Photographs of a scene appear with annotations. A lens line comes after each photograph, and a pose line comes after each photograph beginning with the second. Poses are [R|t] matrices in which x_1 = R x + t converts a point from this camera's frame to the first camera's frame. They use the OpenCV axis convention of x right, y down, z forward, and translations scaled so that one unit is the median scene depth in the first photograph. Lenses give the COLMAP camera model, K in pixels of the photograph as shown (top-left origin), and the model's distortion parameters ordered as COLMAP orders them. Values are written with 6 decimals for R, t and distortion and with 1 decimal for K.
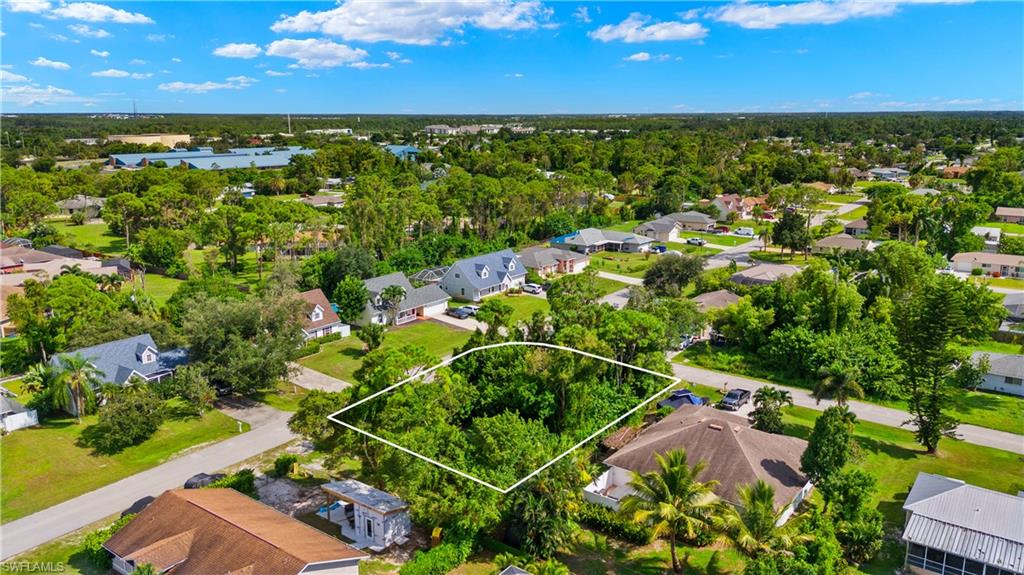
lens RADIAL K [[754.4, 0, 512.0], [0, 754.4, 287.5], [0, 0, 1]] dist [0.080384, -0.102653]
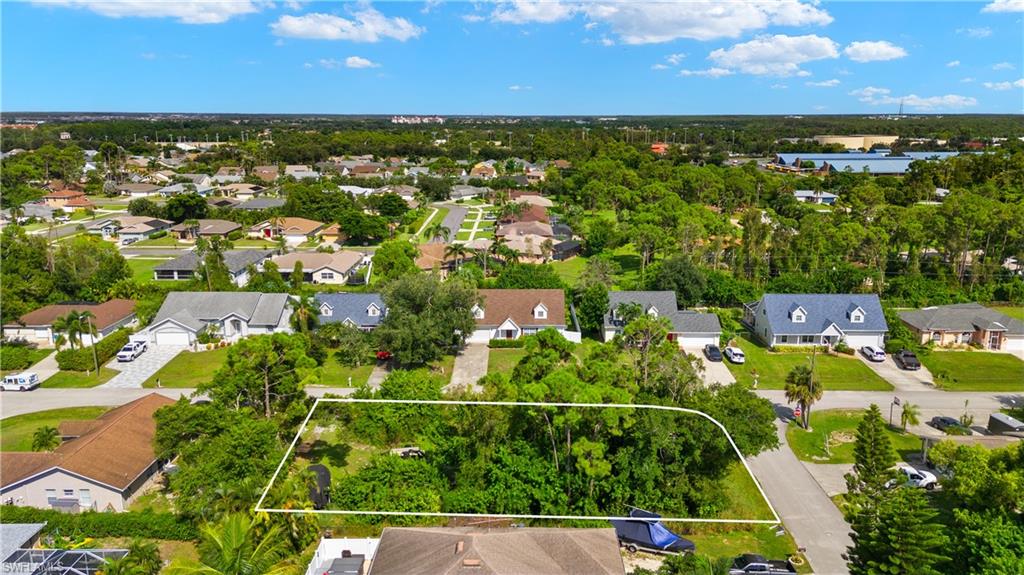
lens RADIAL K [[754.4, 0, 512.0], [0, 754.4, 287.5], [0, 0, 1]] dist [0.080384, -0.102653]
pose [[0.593189, 0.183347, -0.783908, 0.300166], [-0.184285, 0.978791, 0.089478, -0.048095], [0.783688, 0.091386, 0.614396, 0.208064]]
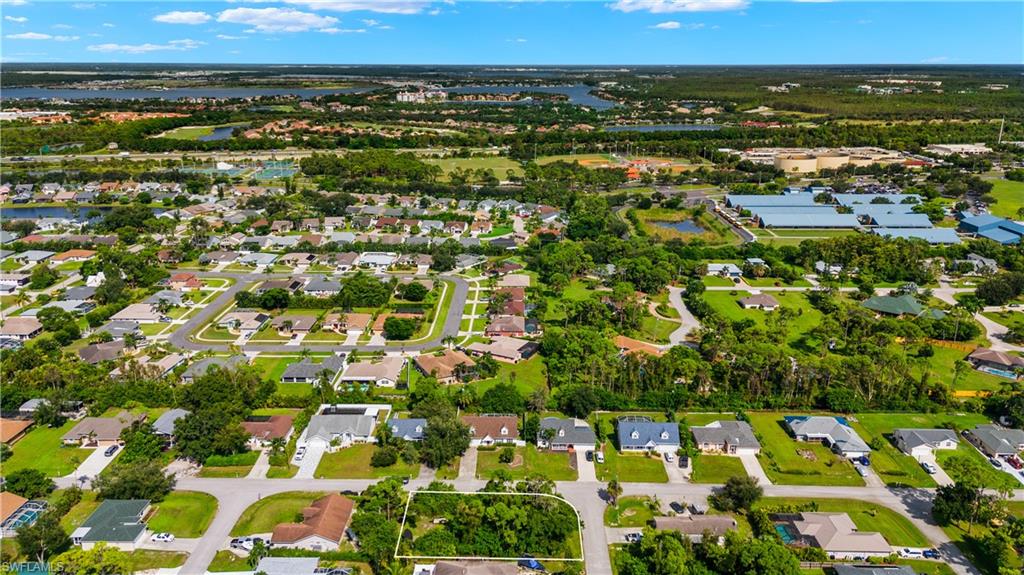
lens RADIAL K [[754.4, 0, 512.0], [0, 754.4, 287.5], [0, 0, 1]] dist [0.080384, -0.102653]
pose [[0.589792, 0.240287, -0.770978, 0.702450], [-0.193379, 0.968954, 0.154056, -0.376745], [0.784060, 0.058230, 0.617947, -0.130729]]
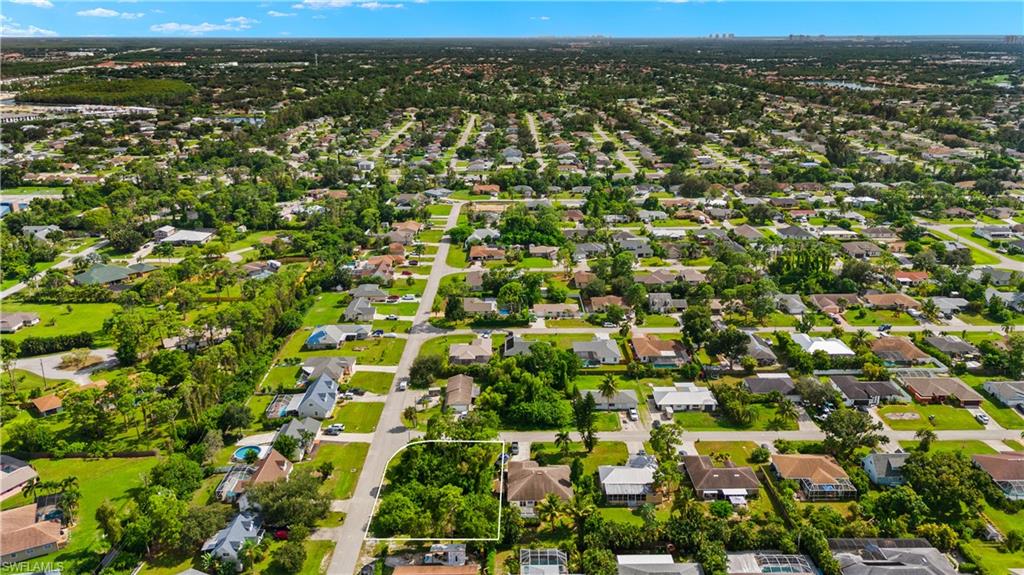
lens RADIAL K [[754.4, 0, 512.0], [0, 754.4, 287.5], [0, 0, 1]] dist [0.080384, -0.102653]
pose [[0.802483, -0.192006, 0.564938, -0.439077], [0.142519, 0.981085, 0.130997, -0.303474], [-0.579404, -0.024609, 0.814669, -0.407371]]
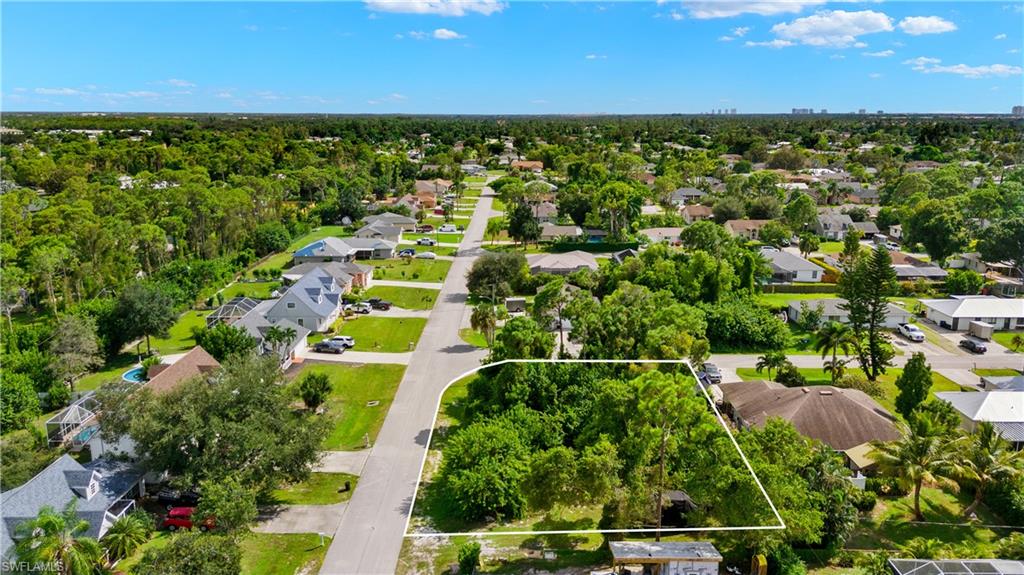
lens RADIAL K [[754.4, 0, 512.0], [0, 754.4, 287.5], [0, 0, 1]] dist [0.080384, -0.102653]
pose [[0.807178, -0.131230, 0.575536, -0.264495], [0.132627, 0.990366, 0.039810, -0.026908], [-0.575216, 0.044198, 0.816807, 0.127405]]
